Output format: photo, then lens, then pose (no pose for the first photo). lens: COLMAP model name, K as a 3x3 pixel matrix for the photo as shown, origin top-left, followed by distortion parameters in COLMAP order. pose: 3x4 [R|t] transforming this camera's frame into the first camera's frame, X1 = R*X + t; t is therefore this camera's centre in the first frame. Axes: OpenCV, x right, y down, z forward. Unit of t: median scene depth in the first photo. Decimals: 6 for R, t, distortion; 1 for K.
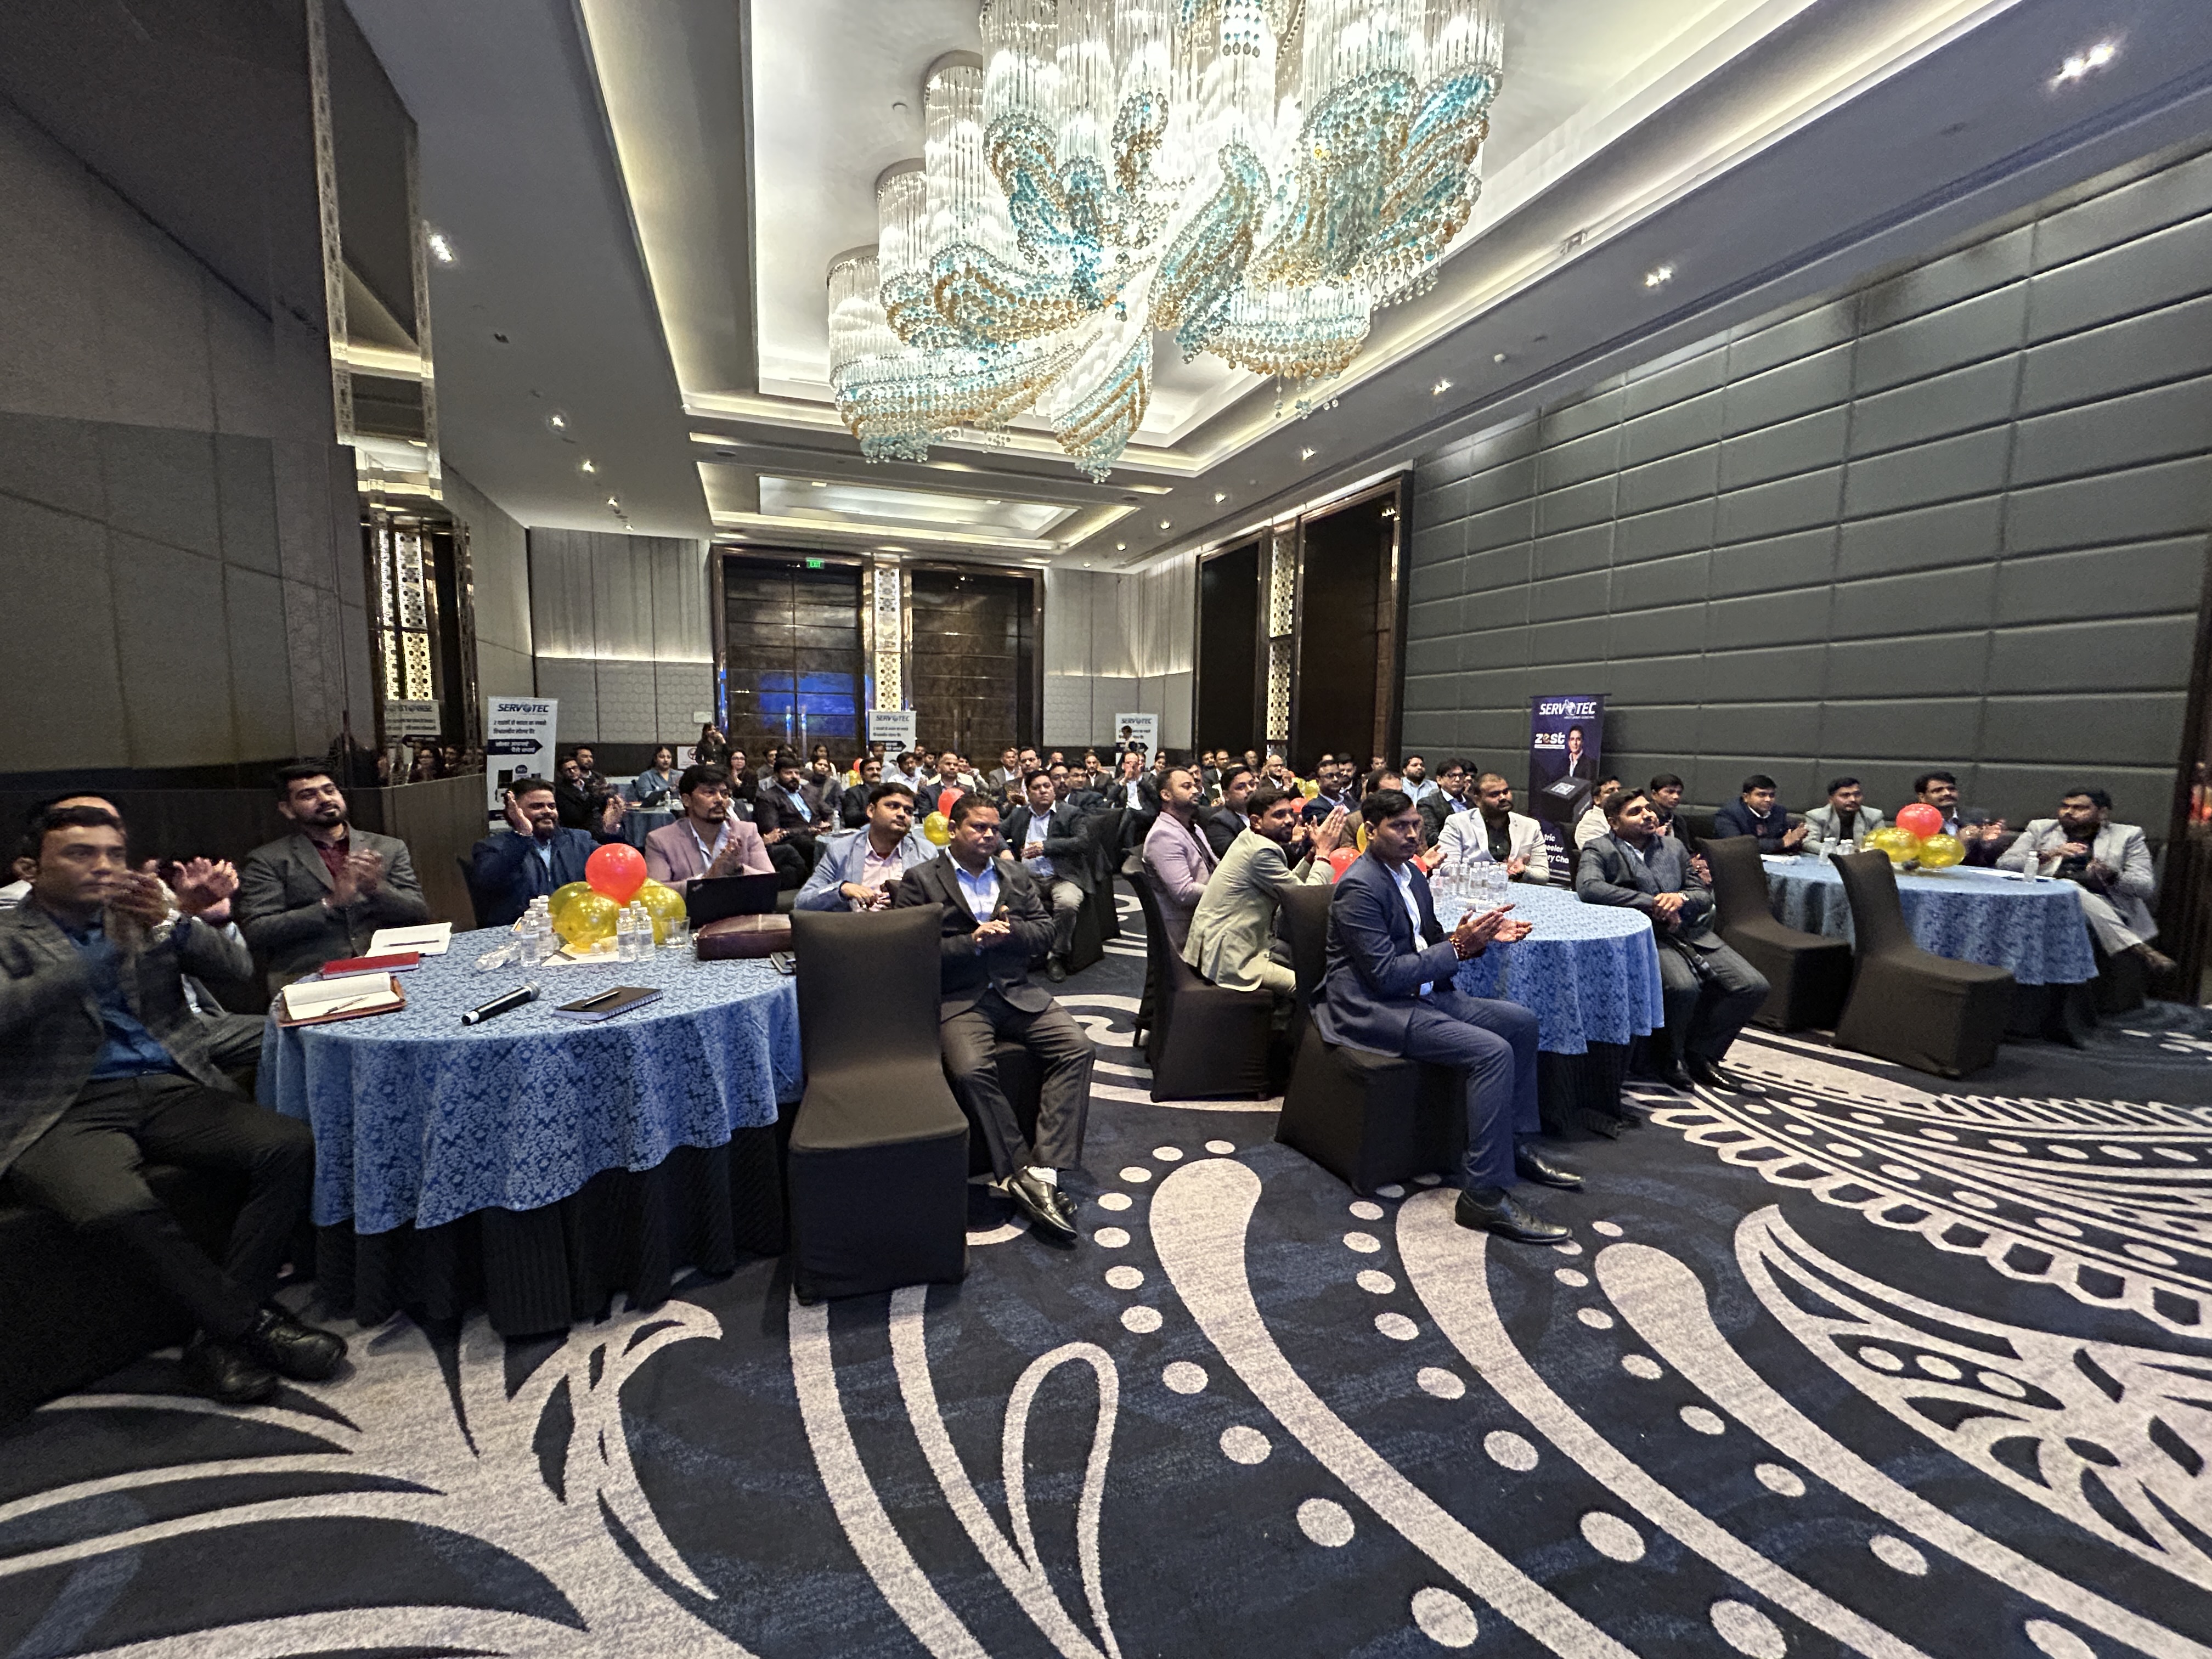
lens RADIAL K [[909.8, 0, 1106.0], [0, 909.8, 829.5], [0, 0, 1]] dist [-0.003114, 0.001359]
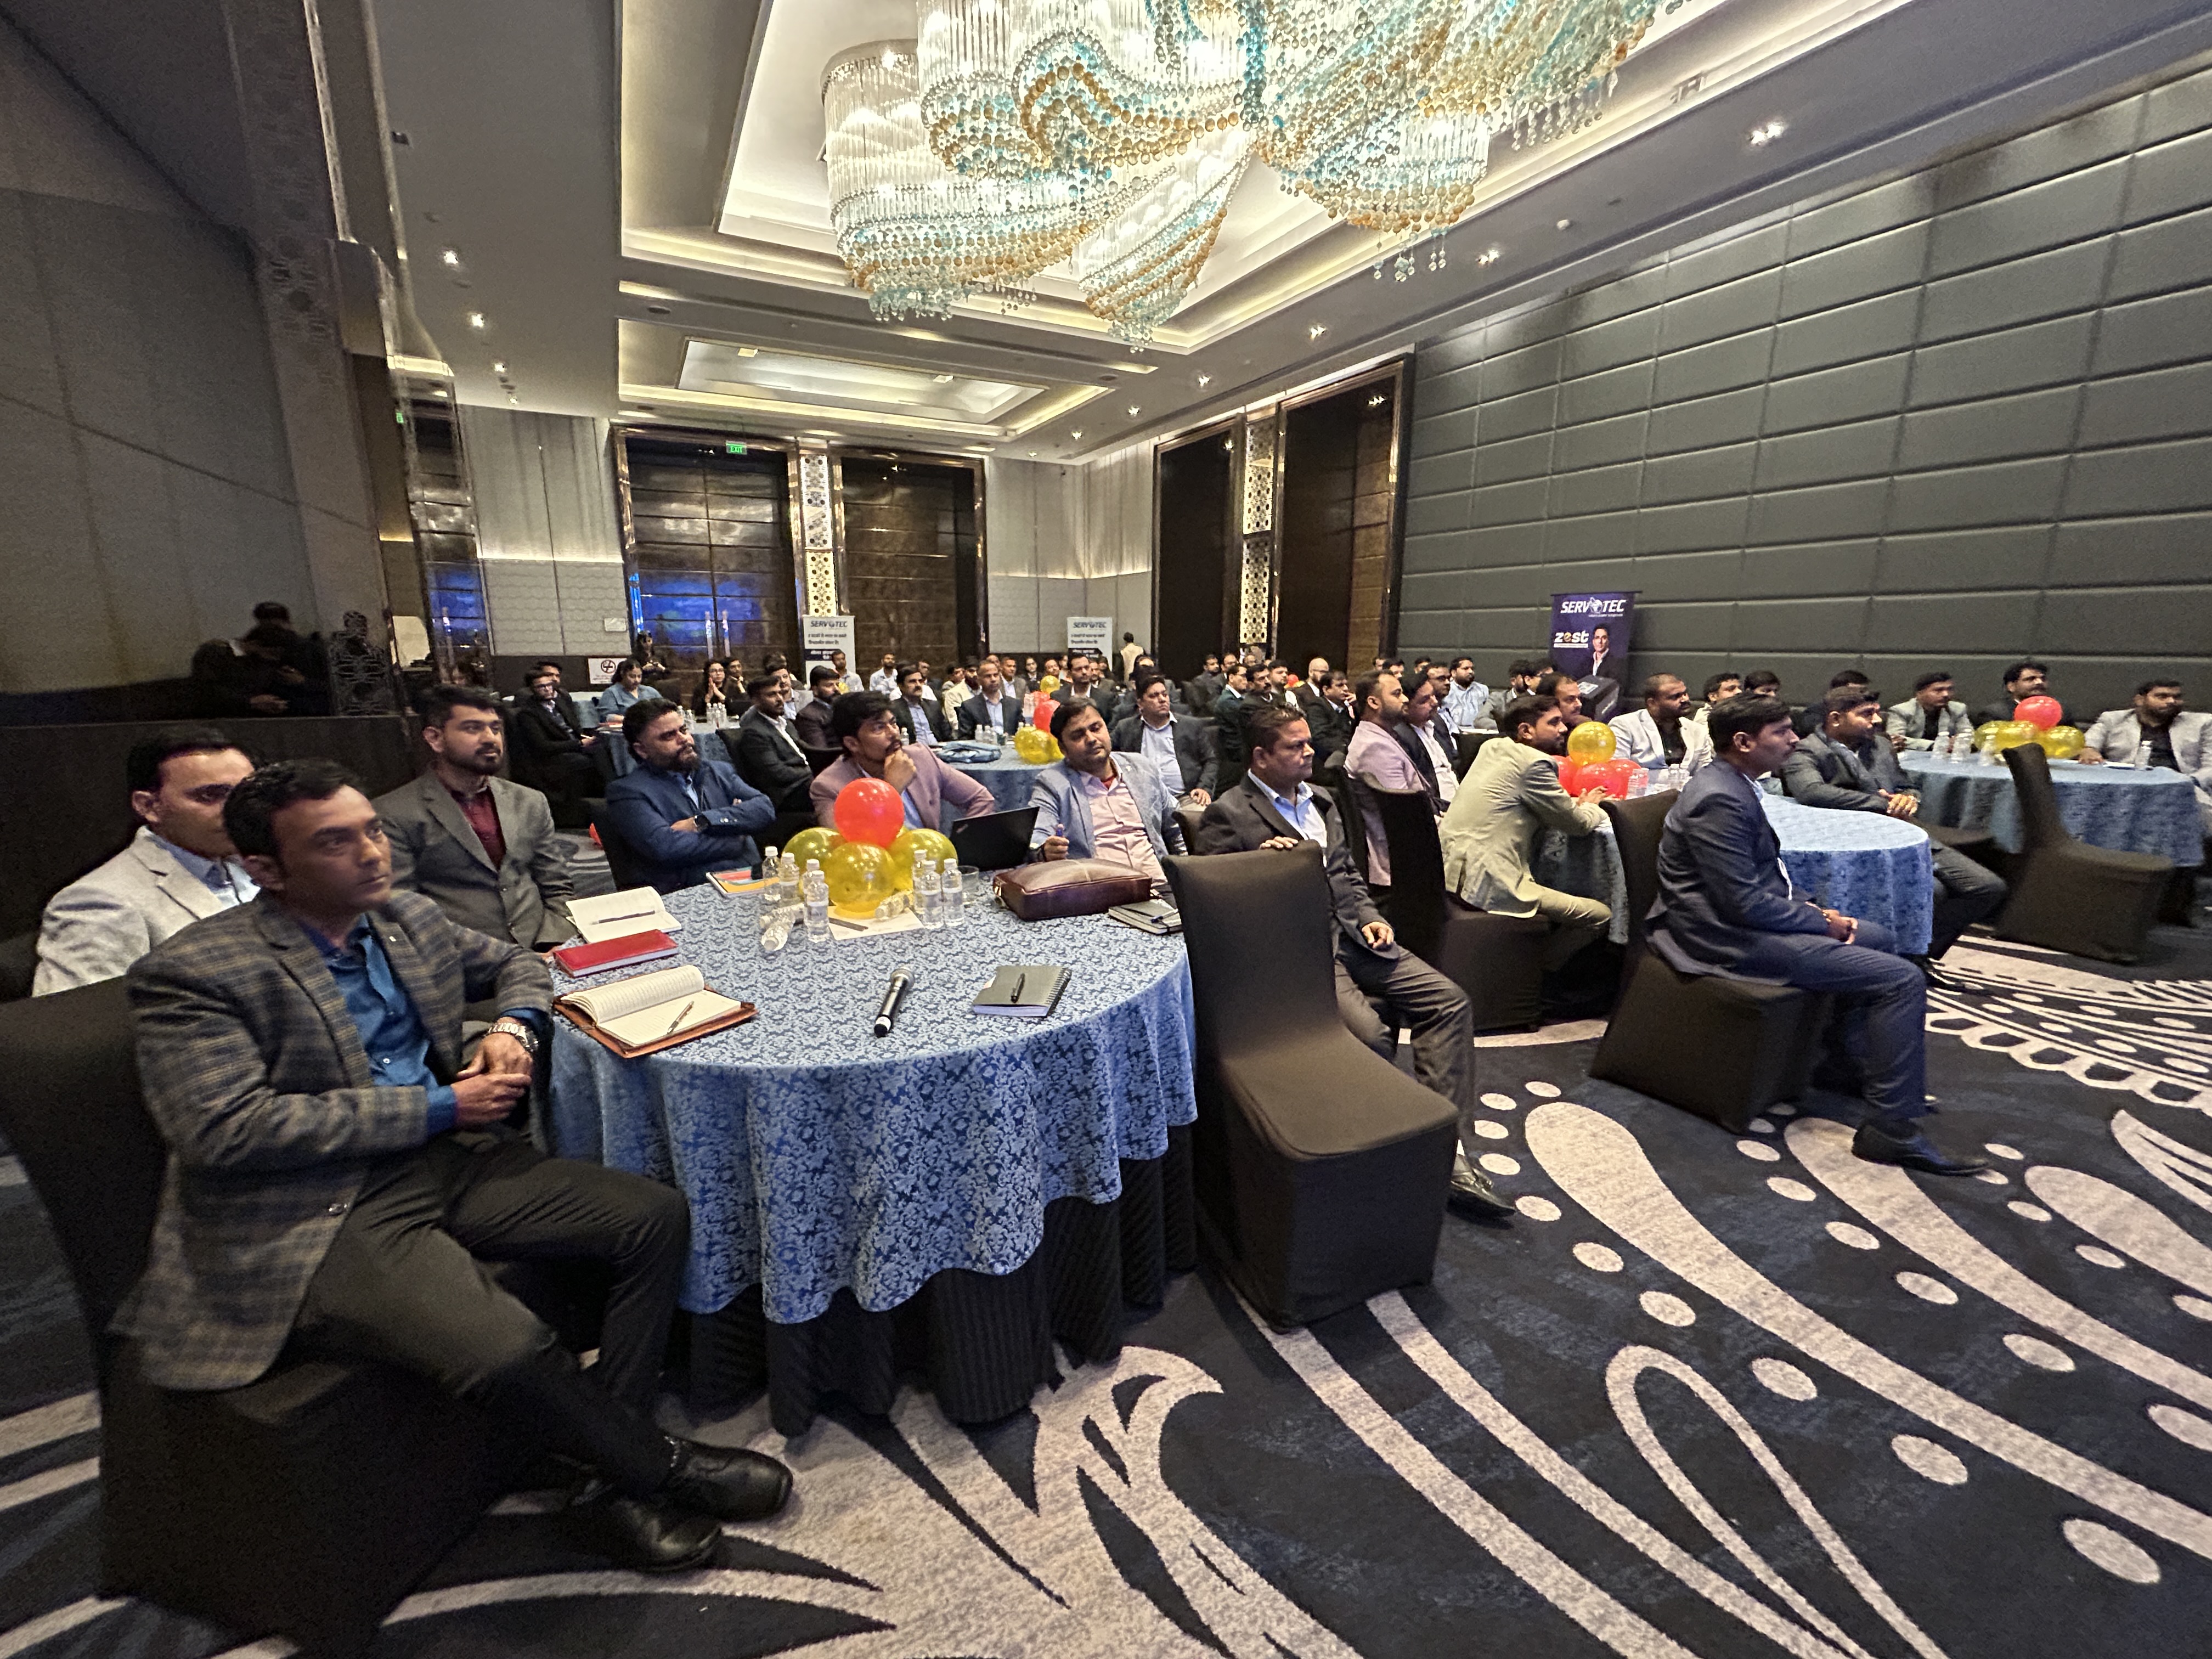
lens RADIAL K [[909.8, 0, 1106.0], [0, 909.8, 829.5], [0, 0, 1]] dist [-0.003114, 0.001359]
pose [[0.991261, -0.037785, 0.126387, -0.244694], [0.024847, 0.994430, 0.102427, -0.009237], [-0.129553, -0.098391, 0.986679, 0.105866]]
